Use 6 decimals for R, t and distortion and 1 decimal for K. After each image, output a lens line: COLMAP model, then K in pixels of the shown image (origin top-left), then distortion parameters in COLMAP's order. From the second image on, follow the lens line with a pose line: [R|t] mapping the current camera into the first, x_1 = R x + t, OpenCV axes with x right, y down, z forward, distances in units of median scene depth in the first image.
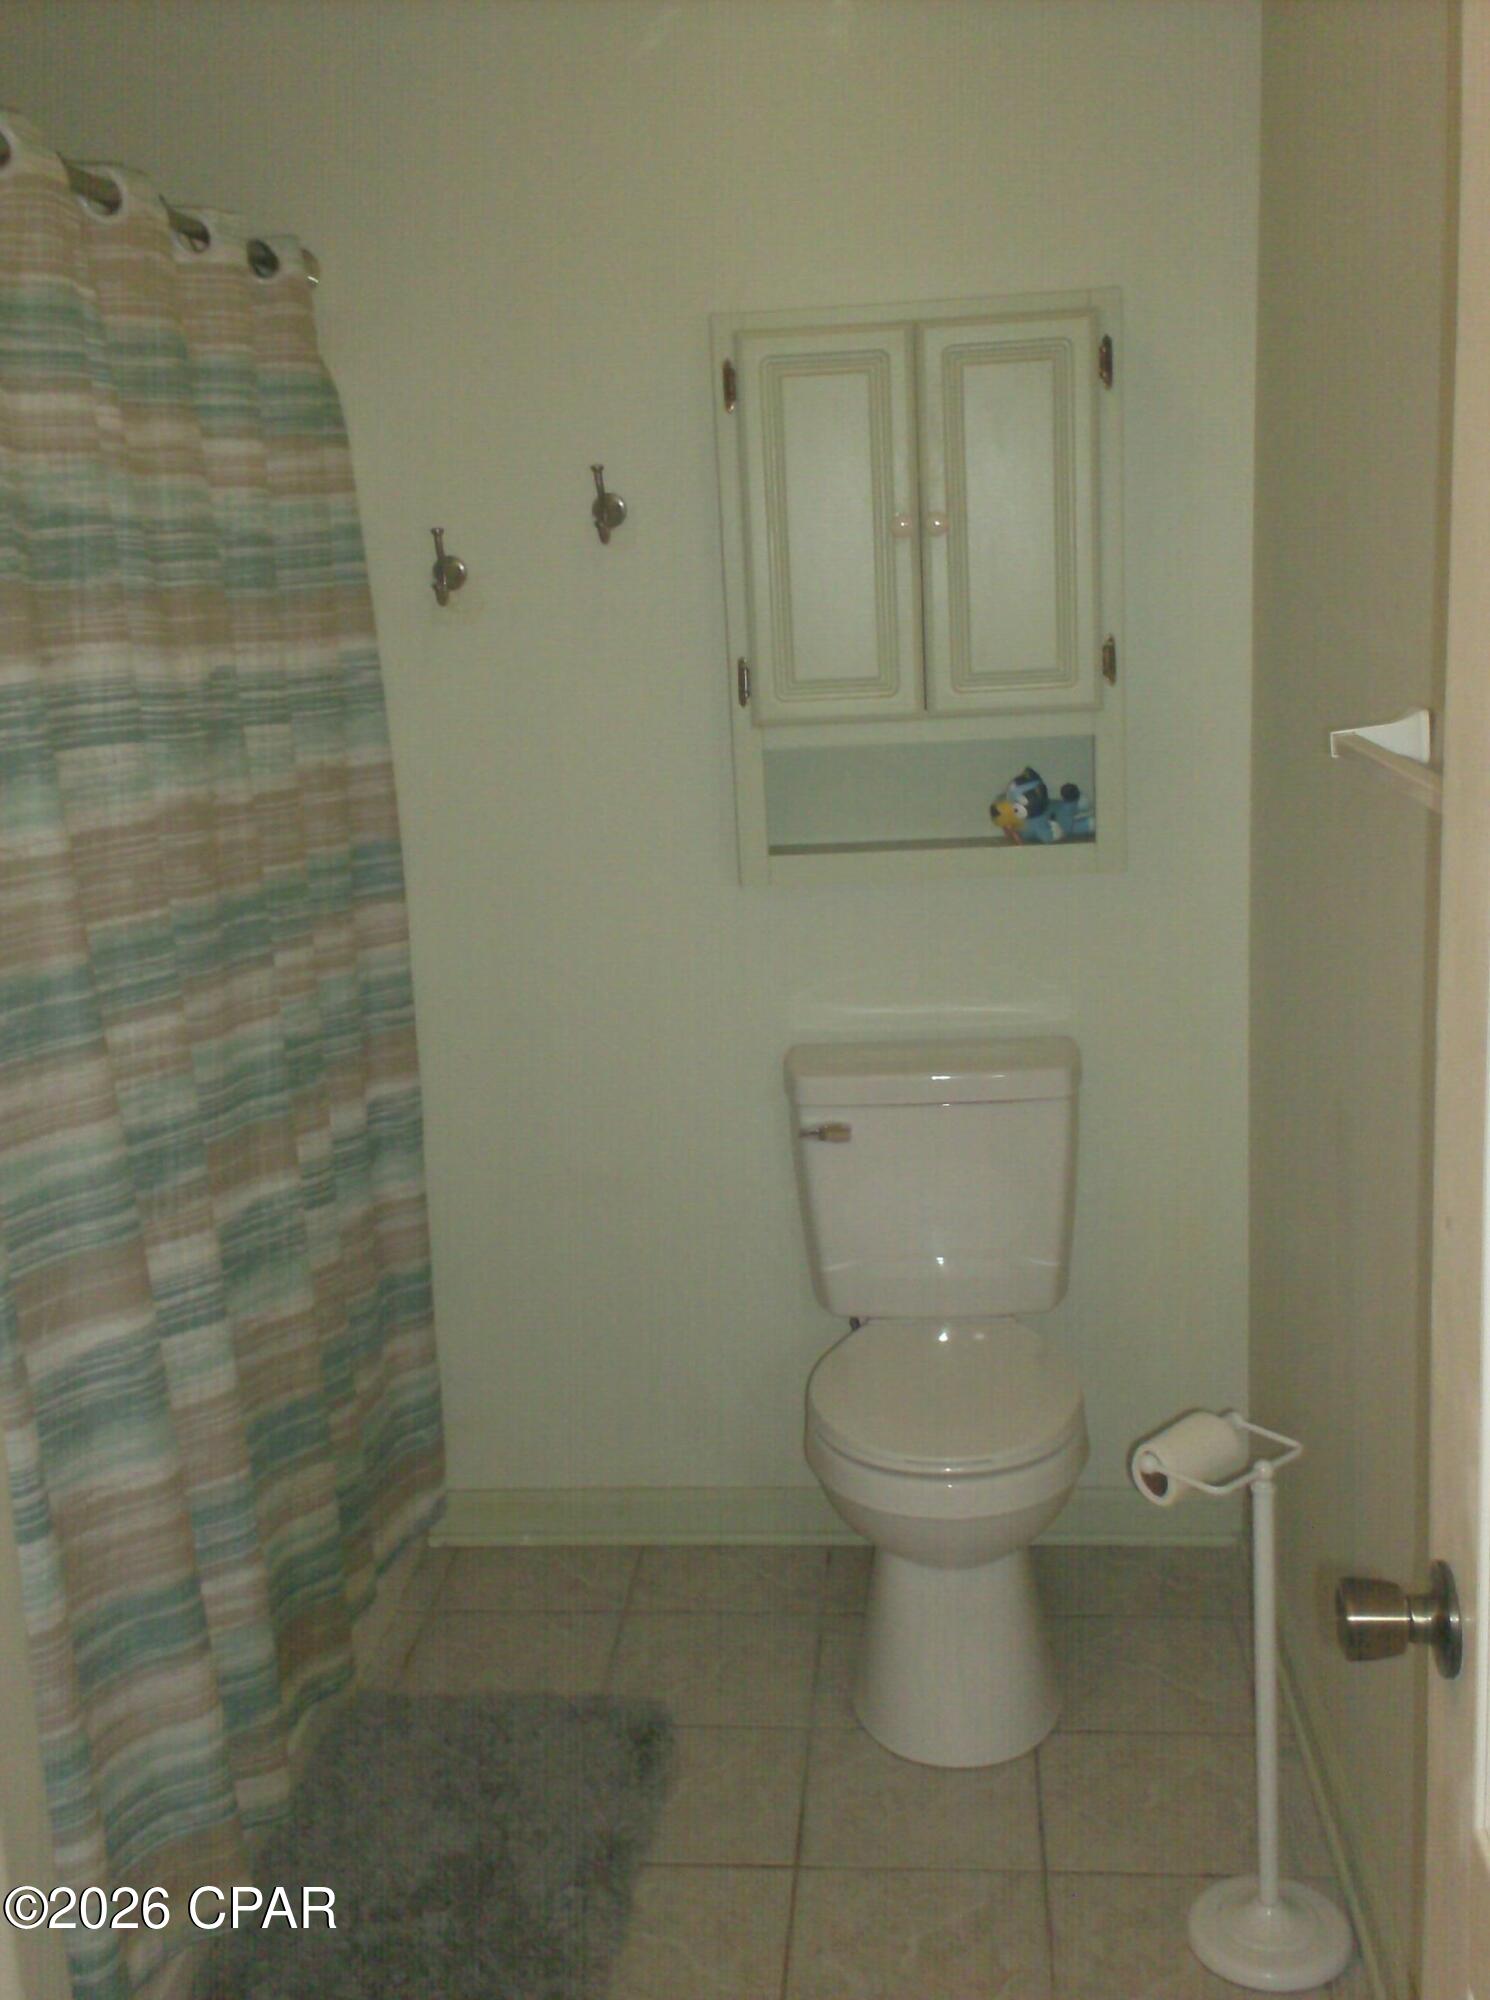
lens RADIAL K [[1991.3, 0, 815.6], [0, 1991.3, 993.8], [0, 0, 1]] dist [0.048549, -0.026914]
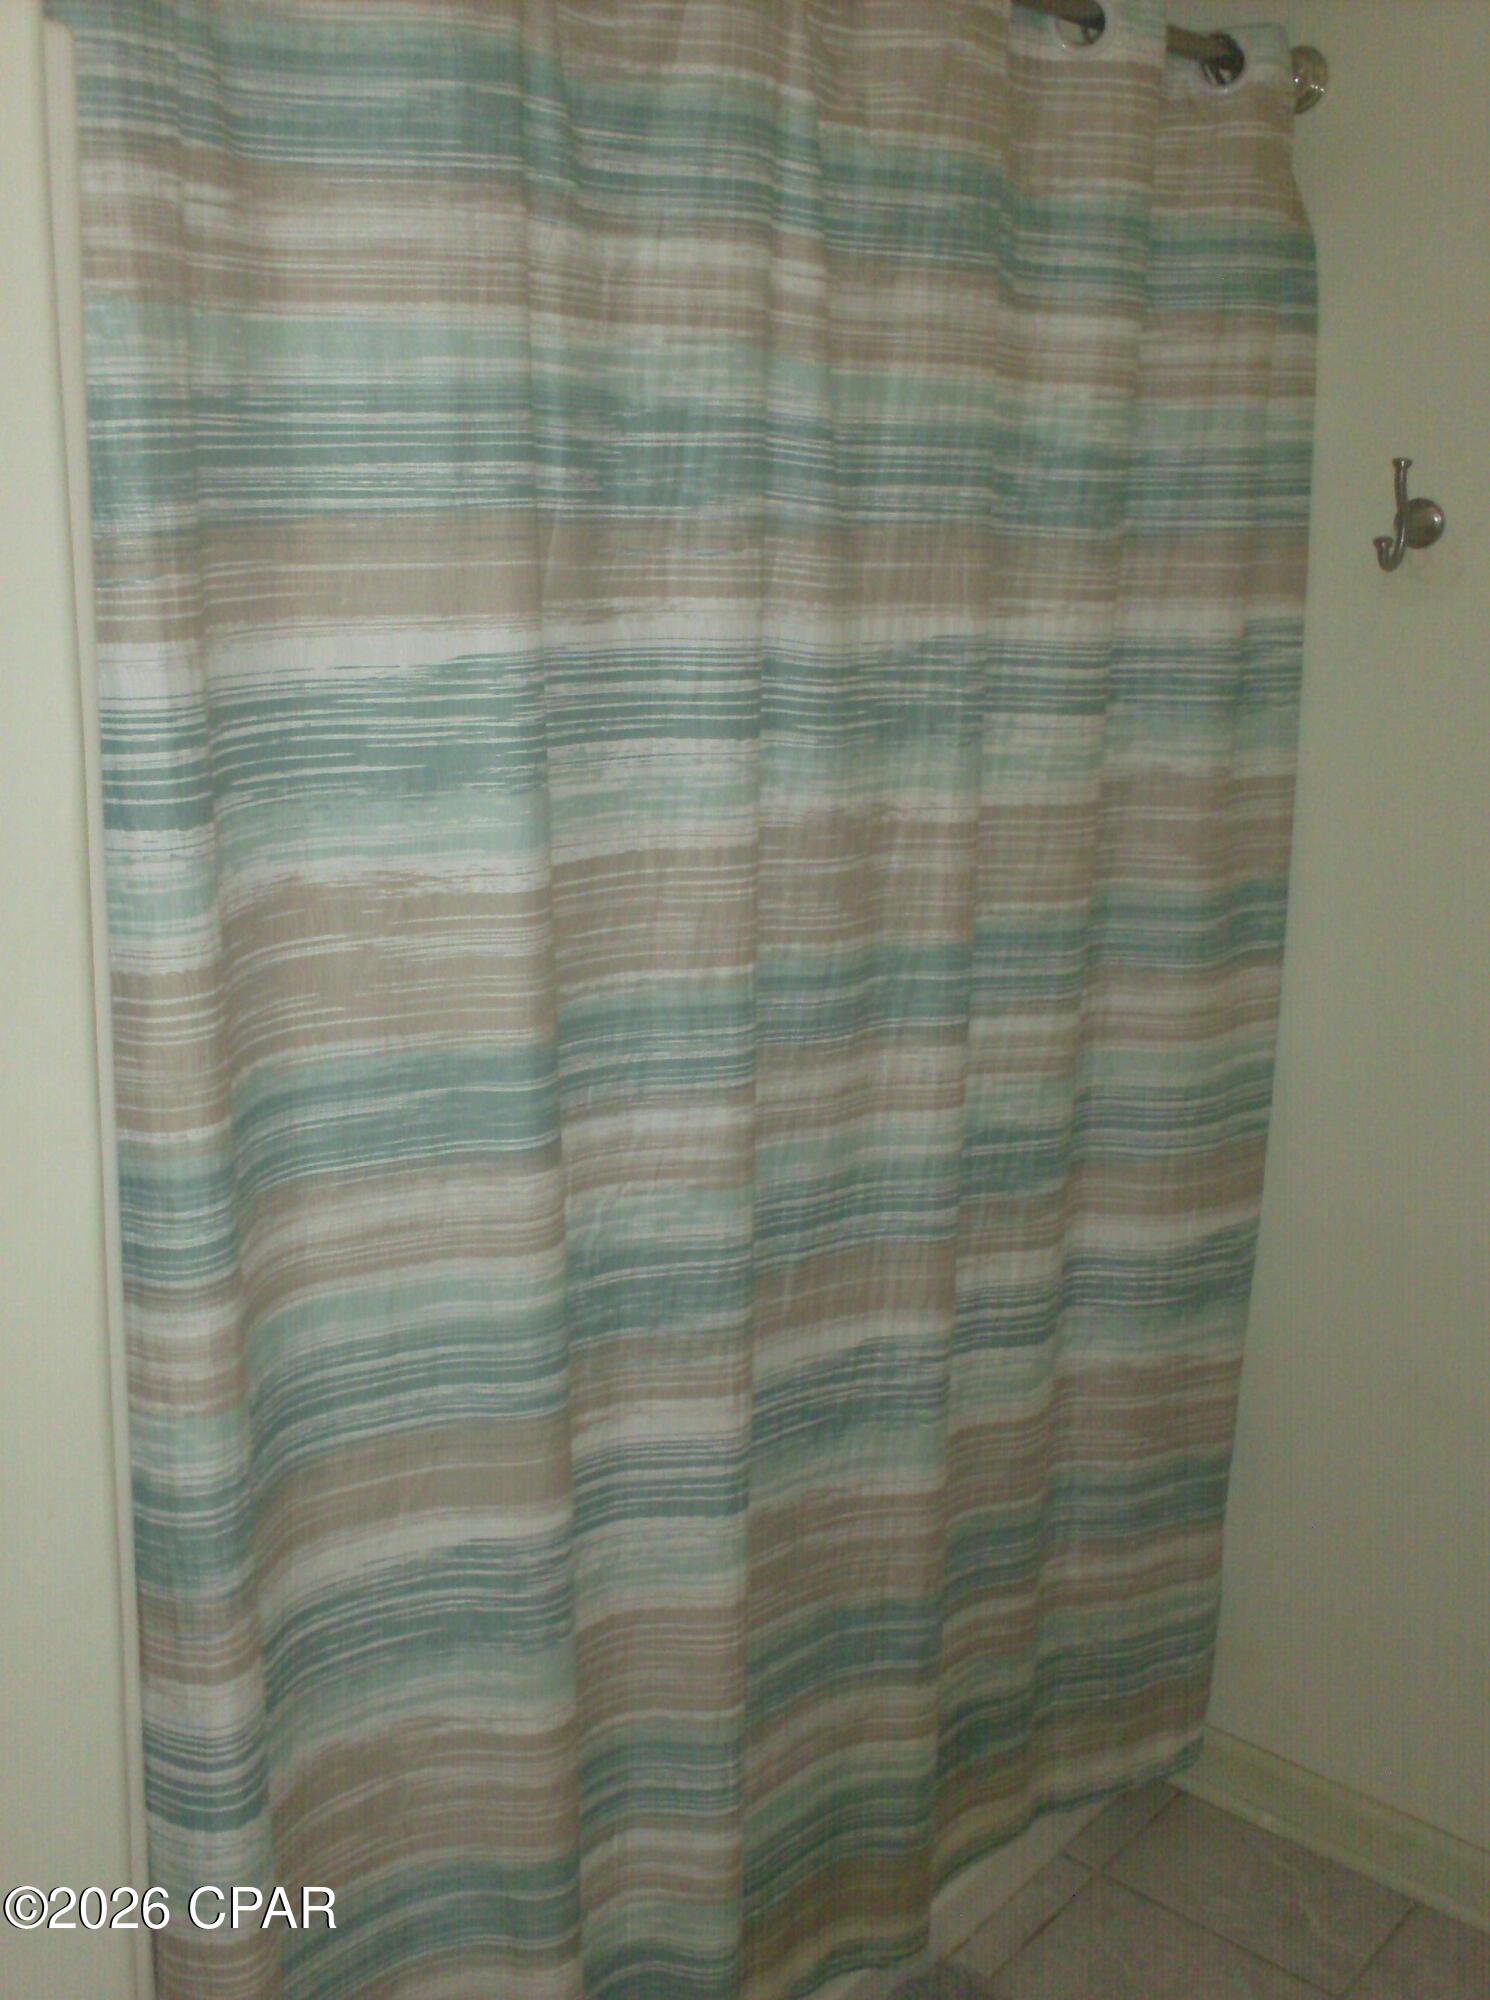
lens RADIAL K [[1991.3, 0, 815.6], [0, 1991.3, 993.8], [0, 0, 1]] dist [0.048549, -0.026914]
pose [[0.801587, 0.240340, -0.547444, 0.094453], [-0.206176, 0.970598, 0.124223, -0.127614], [0.561204, 0.013295, 0.827571, 0.412368]]
